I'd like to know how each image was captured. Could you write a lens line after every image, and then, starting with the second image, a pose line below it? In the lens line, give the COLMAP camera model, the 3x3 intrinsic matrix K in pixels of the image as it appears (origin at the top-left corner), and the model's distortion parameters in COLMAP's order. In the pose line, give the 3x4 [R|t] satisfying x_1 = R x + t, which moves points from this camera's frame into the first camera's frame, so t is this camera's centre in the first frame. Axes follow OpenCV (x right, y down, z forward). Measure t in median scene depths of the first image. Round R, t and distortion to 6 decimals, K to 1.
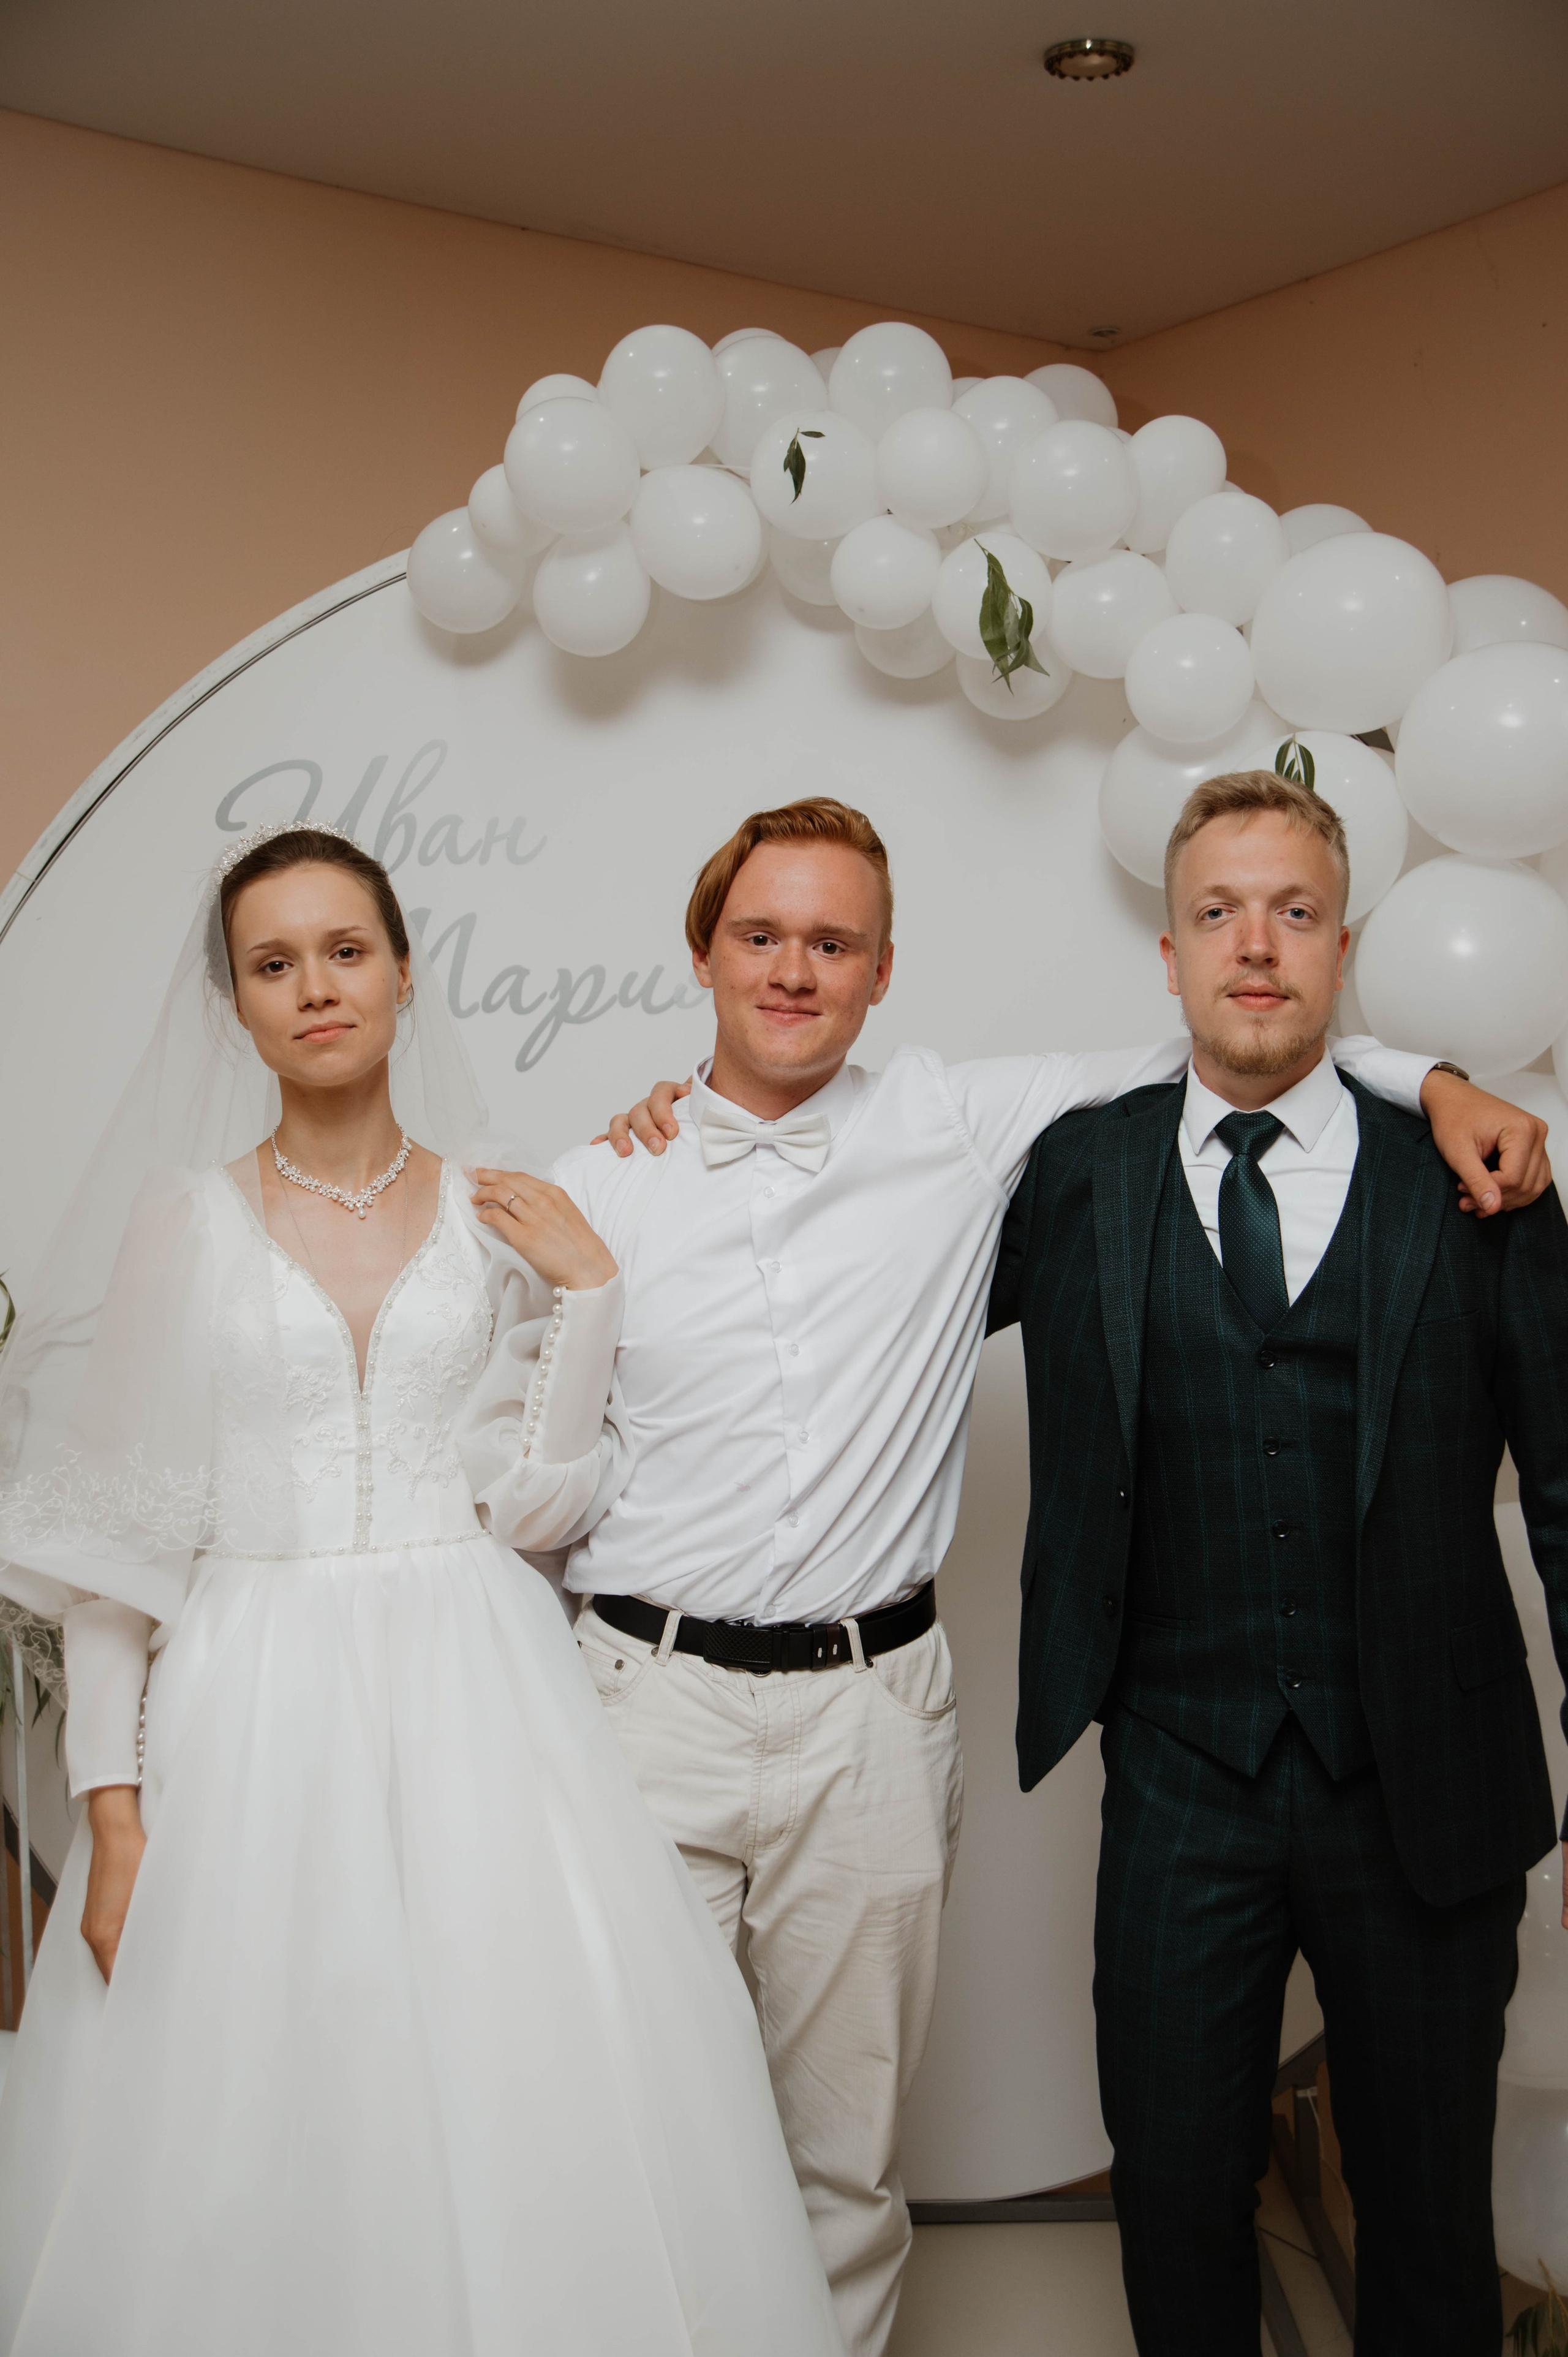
lens RADIAL K [[2362.3, 0, 764.4], [0, 2362.3, 1208.4], [0, 0, 1]] dist [0.029360, 0.000000]
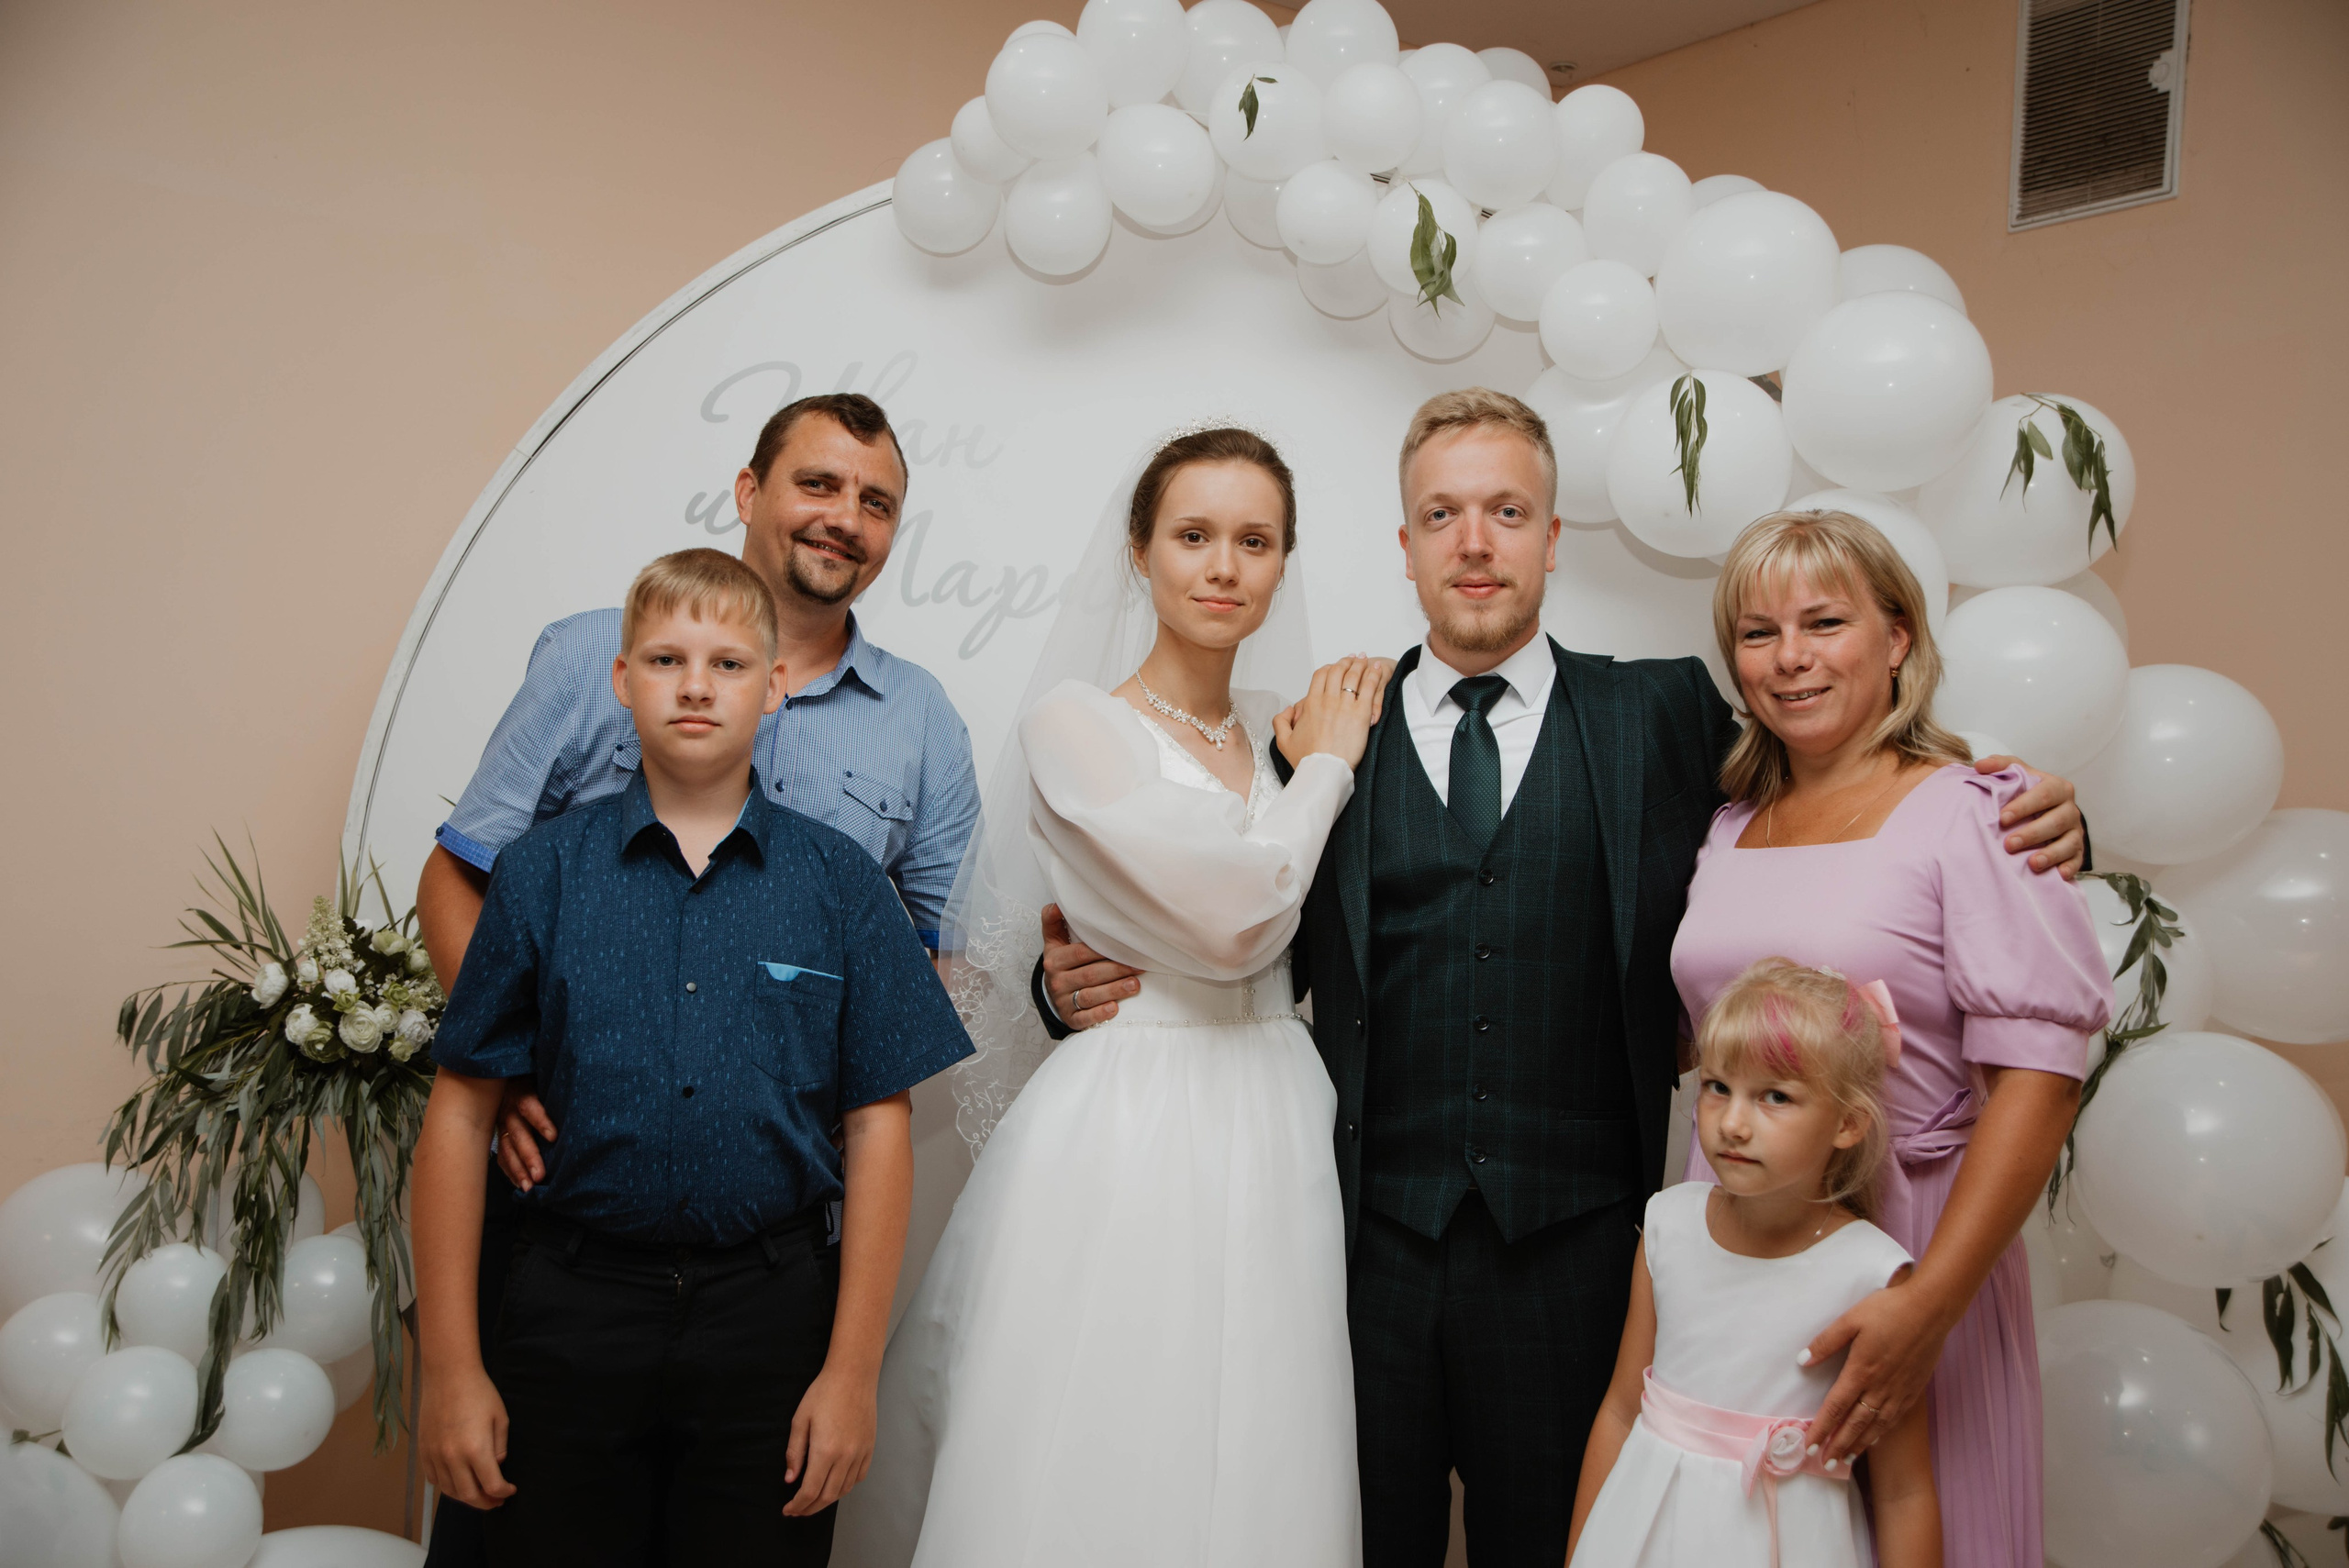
lens RADIAL K [[2354.5, 0, 1162.4], [0, 2354.5, 767.8], [0, 0, 1]] dist [0.029360, 0.000000]
pose [[0.997503, 0.065140, -0.027297, 0.021505], [-0.067300, 0.993883, -0.087560, 0.086247], [0.021426, 0.089179, 0.995785, -0.063394]]
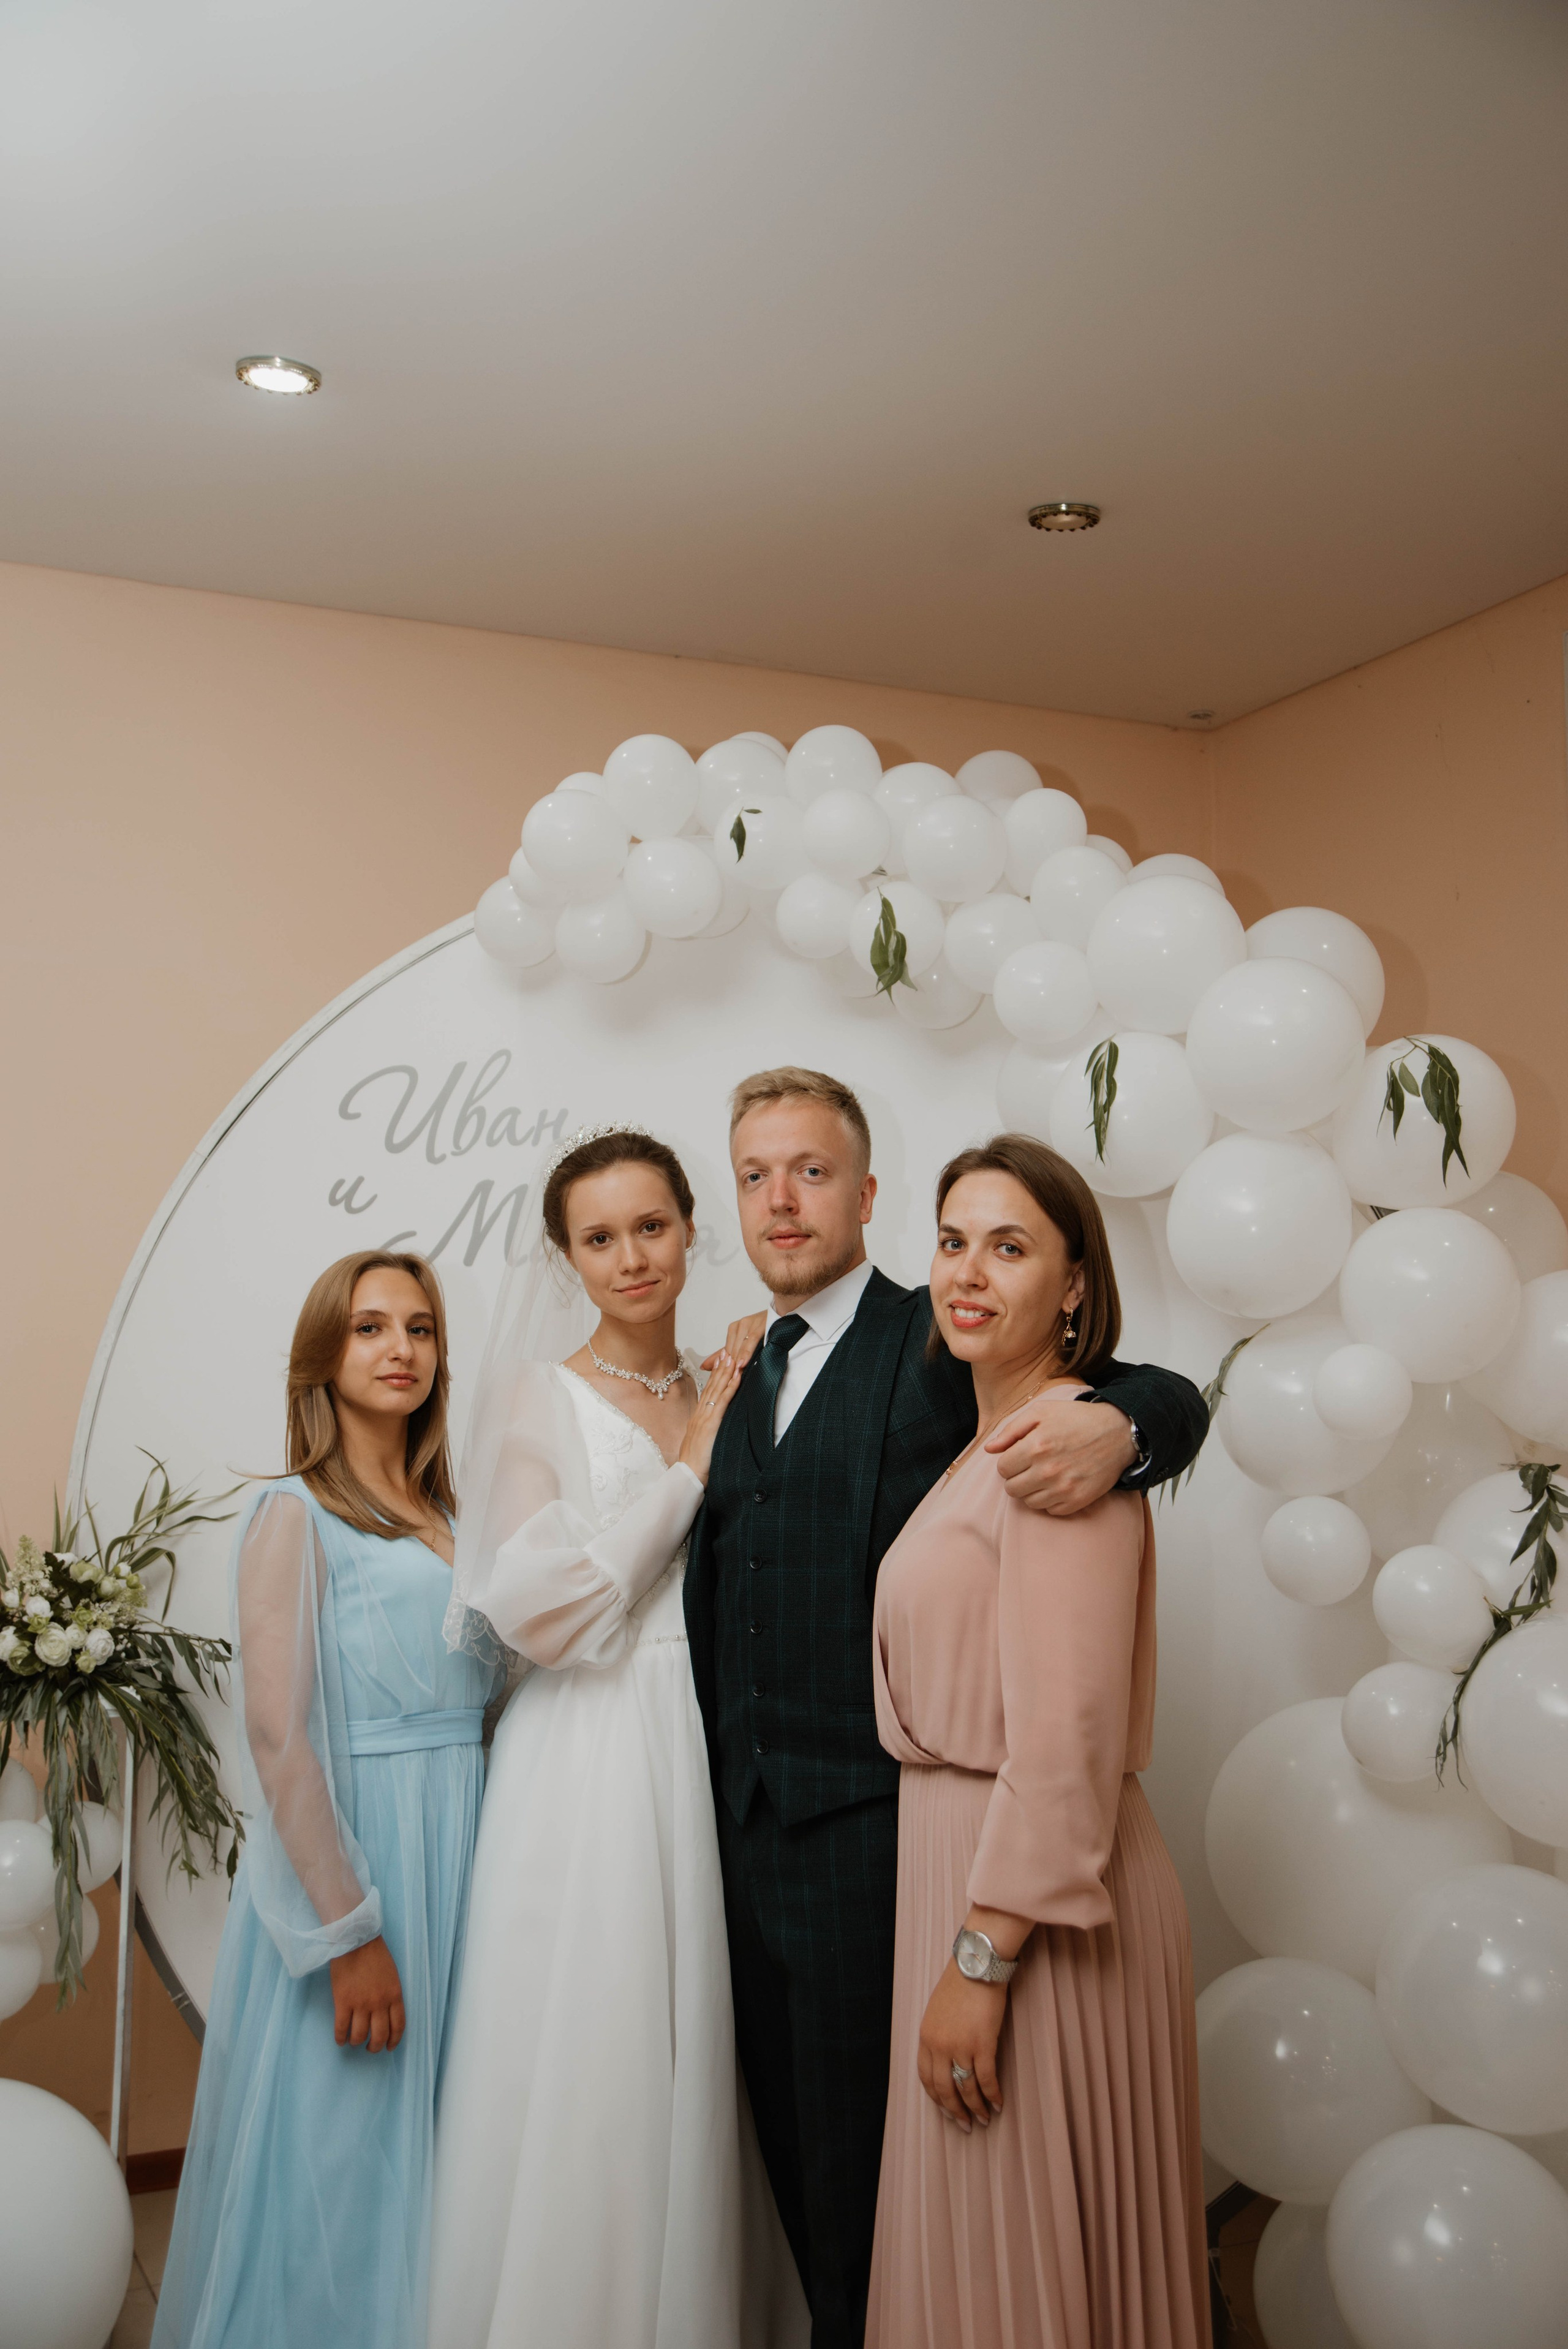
lens RADIAL K [[2354.6, 0, 708.4], [0, 2354.6, 1169.4], [0, 0, 1]] dist [0.029360, 0.000000]
pose [[0.977589, 0.004543, -0.210472, 0.257193], [-0.038736, 0.986579, -0.158622, 0.068700], [0.206927, 0.163220, 0.964645, -0.208901]]
